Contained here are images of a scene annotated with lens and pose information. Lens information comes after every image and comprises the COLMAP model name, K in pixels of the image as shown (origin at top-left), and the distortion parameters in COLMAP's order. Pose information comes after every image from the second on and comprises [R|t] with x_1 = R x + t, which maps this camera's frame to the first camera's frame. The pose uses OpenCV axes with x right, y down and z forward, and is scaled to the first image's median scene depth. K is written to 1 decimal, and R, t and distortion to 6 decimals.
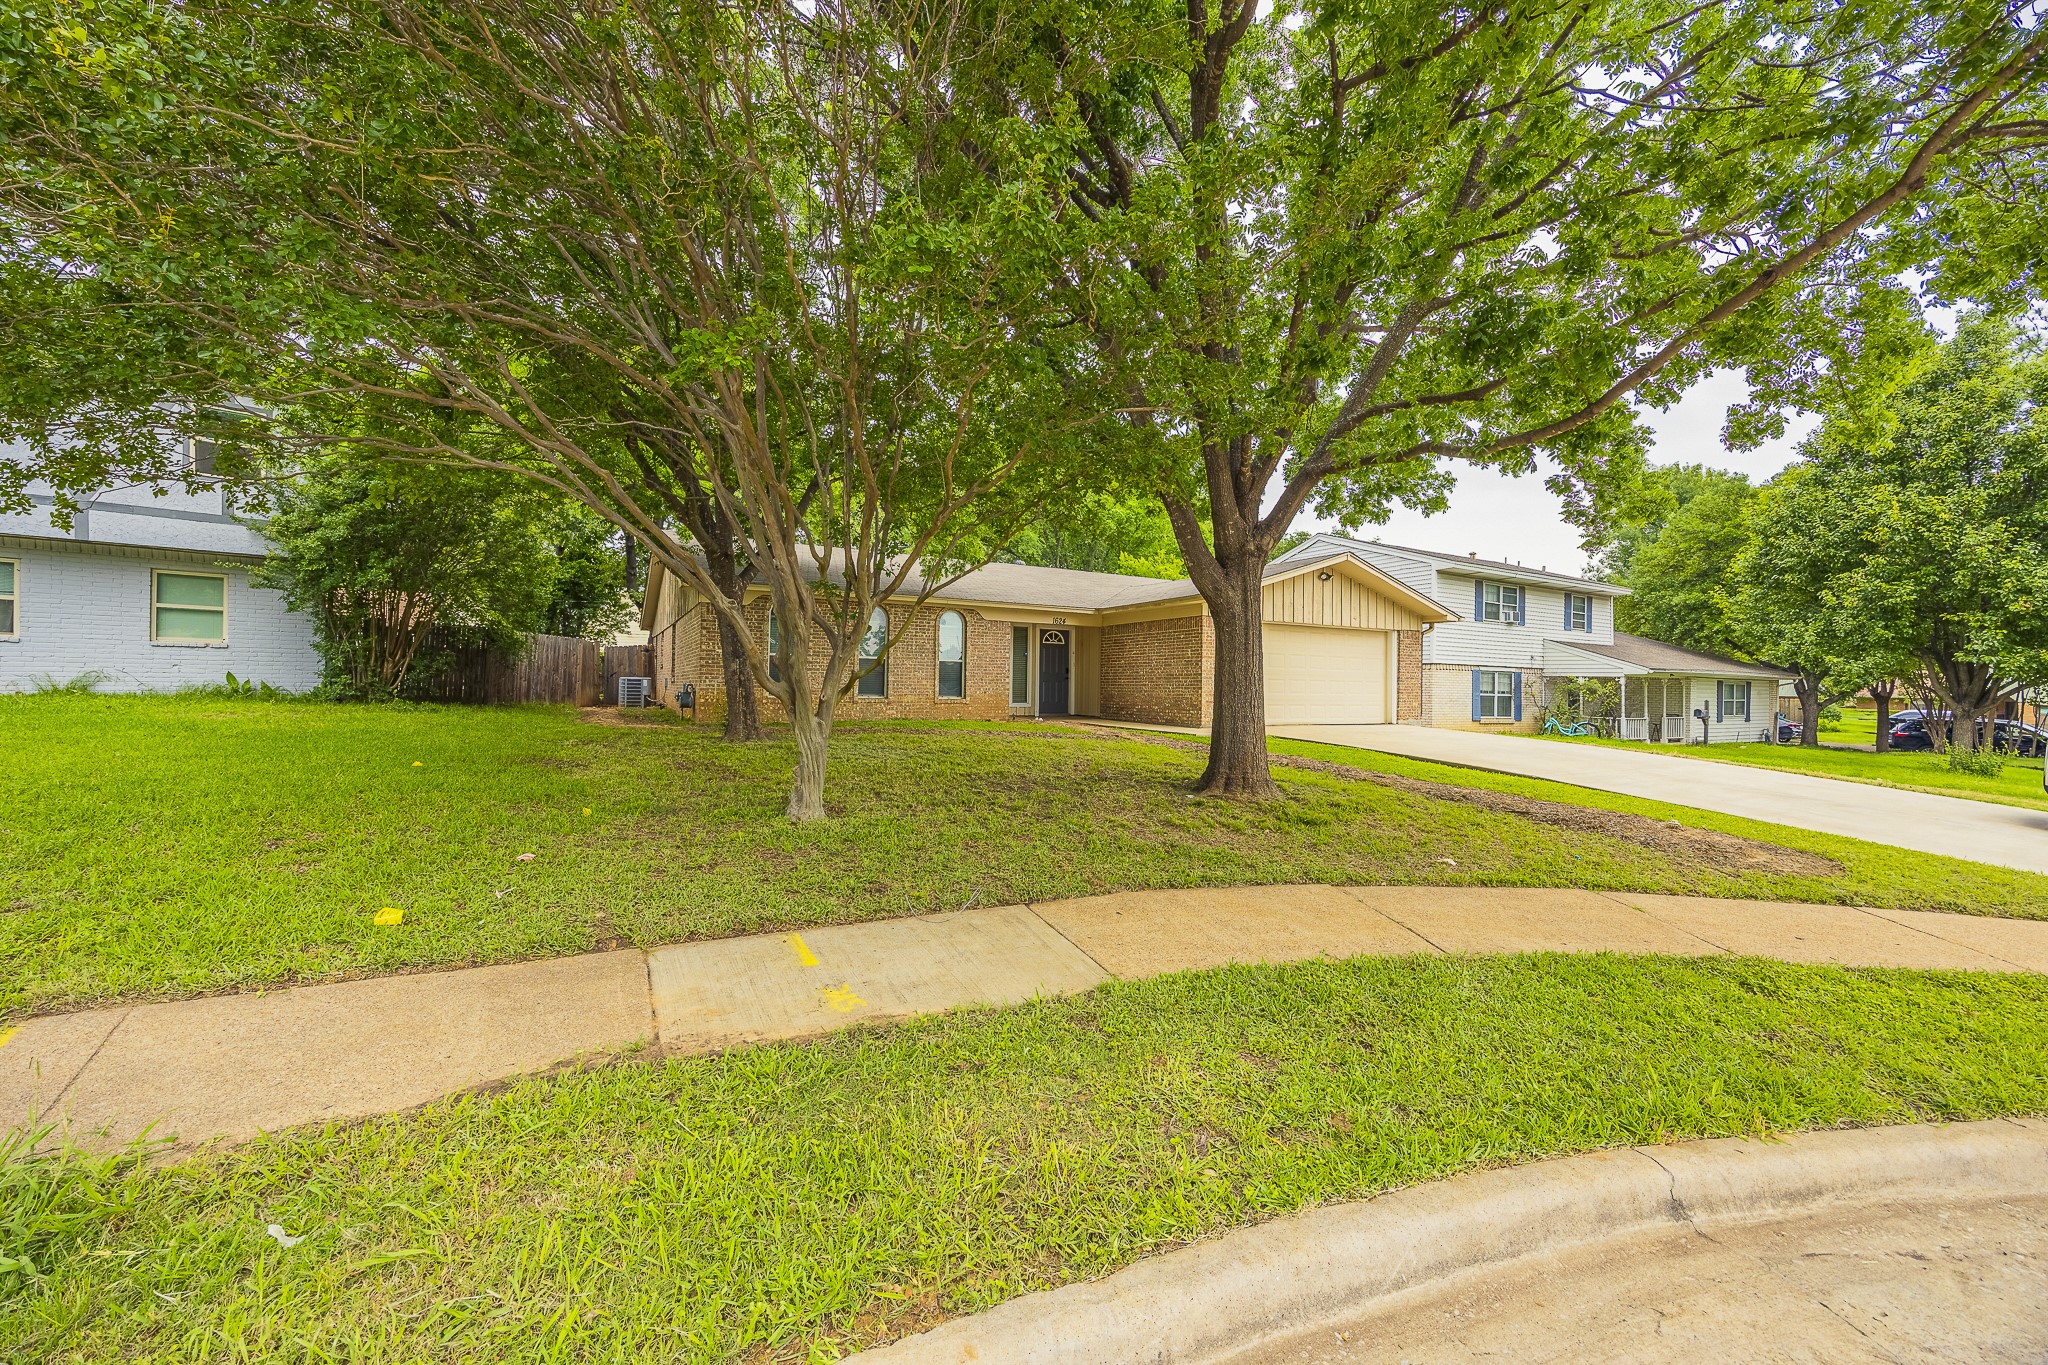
lens RADIAL K [[789.7, 0, 1022.6], [0, 789.7, 686.1], [0, 0, 1]] dist [-0.000766, -0.000163]
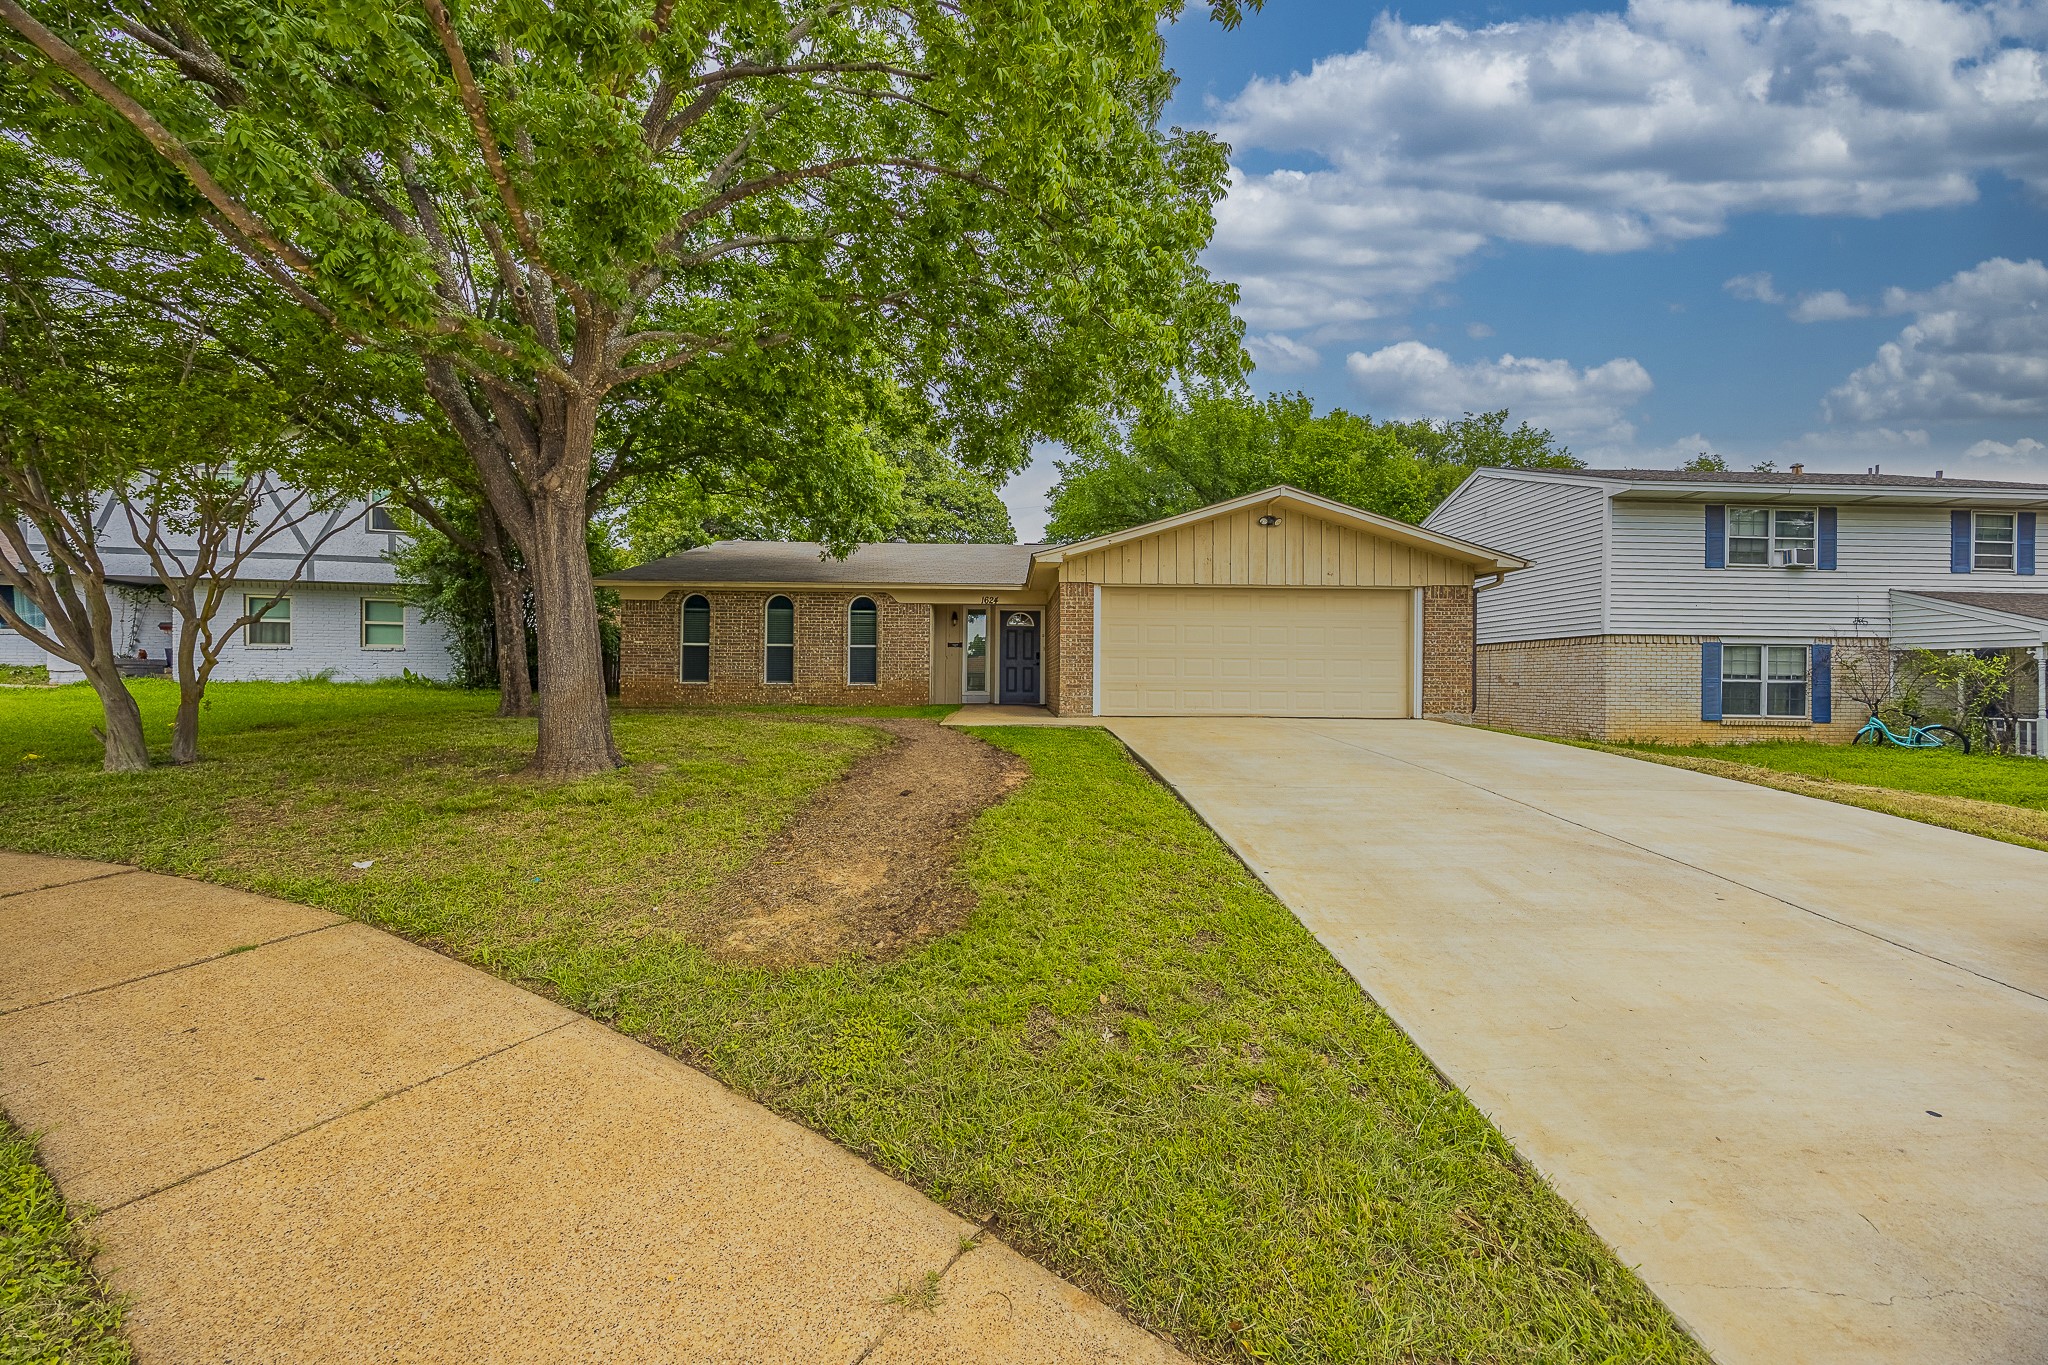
lens RADIAL K [[789.7, 0, 1022.6], [0, 789.7, 686.1], [0, 0, 1]] dist [-0.000766, -0.000163]
pose [[0.883615, -0.006777, -0.468165, 0.485883], [0.004786, 0.999974, -0.005442, 0.020915], [0.468190, 0.002568, 0.883624, 0.199498]]
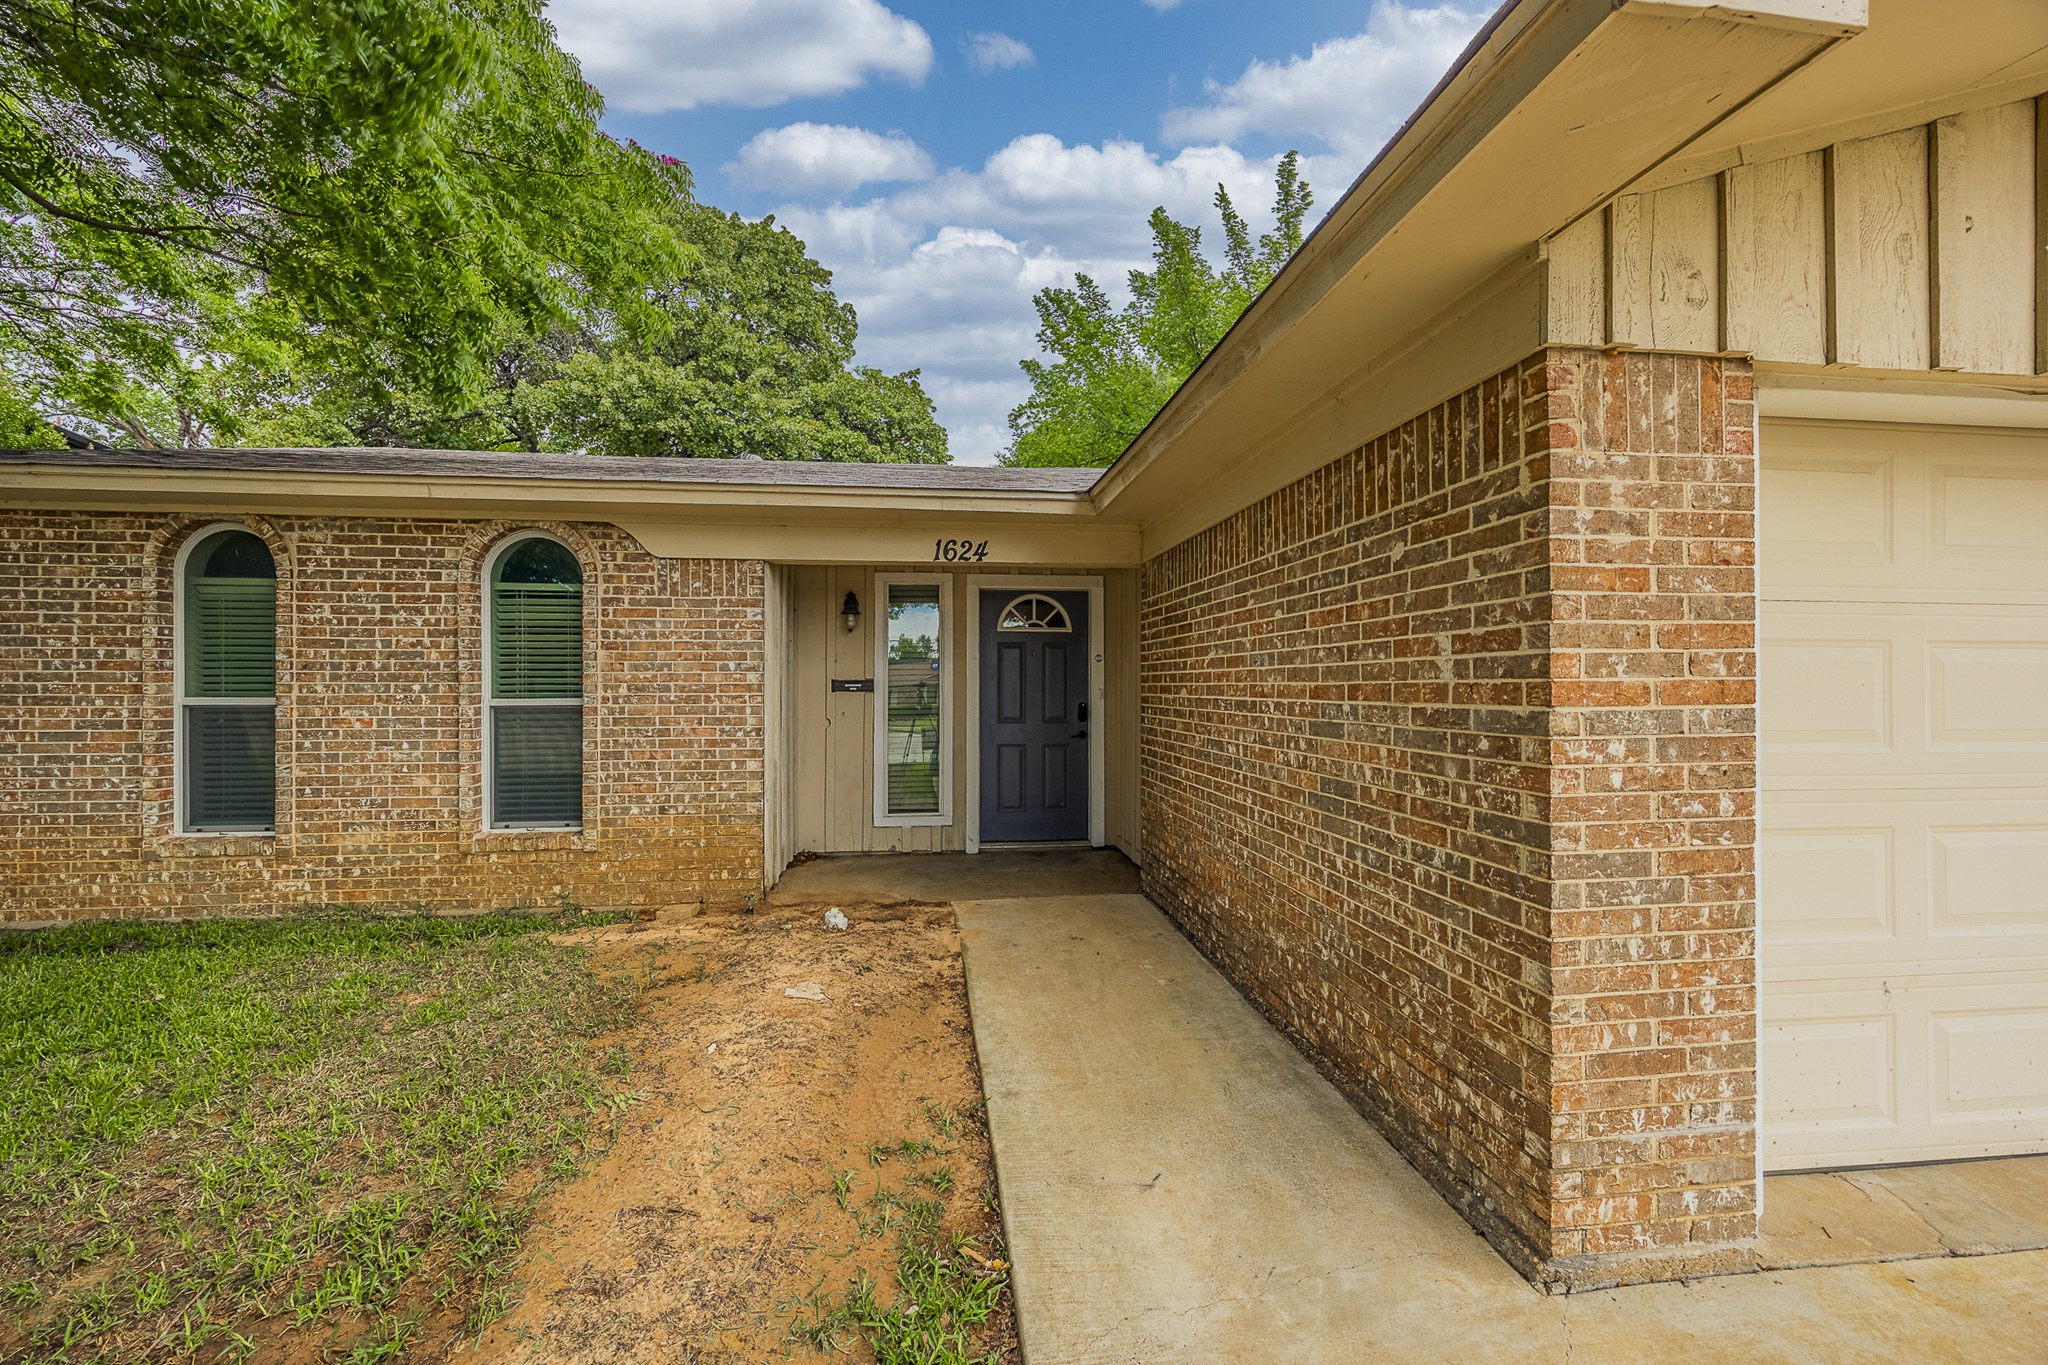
lens RADIAL K [[789.7, 0, 1022.6], [0, 789.7, 686.1], [0, 0, 1]] dist [-0.000766, -0.000163]
pose [[0.926831, -0.012719, -0.375263, 0.163641], [0.014500, 0.999893, 0.001921, -0.032901], [0.375198, -0.007222, 0.926916, 0.714603]]
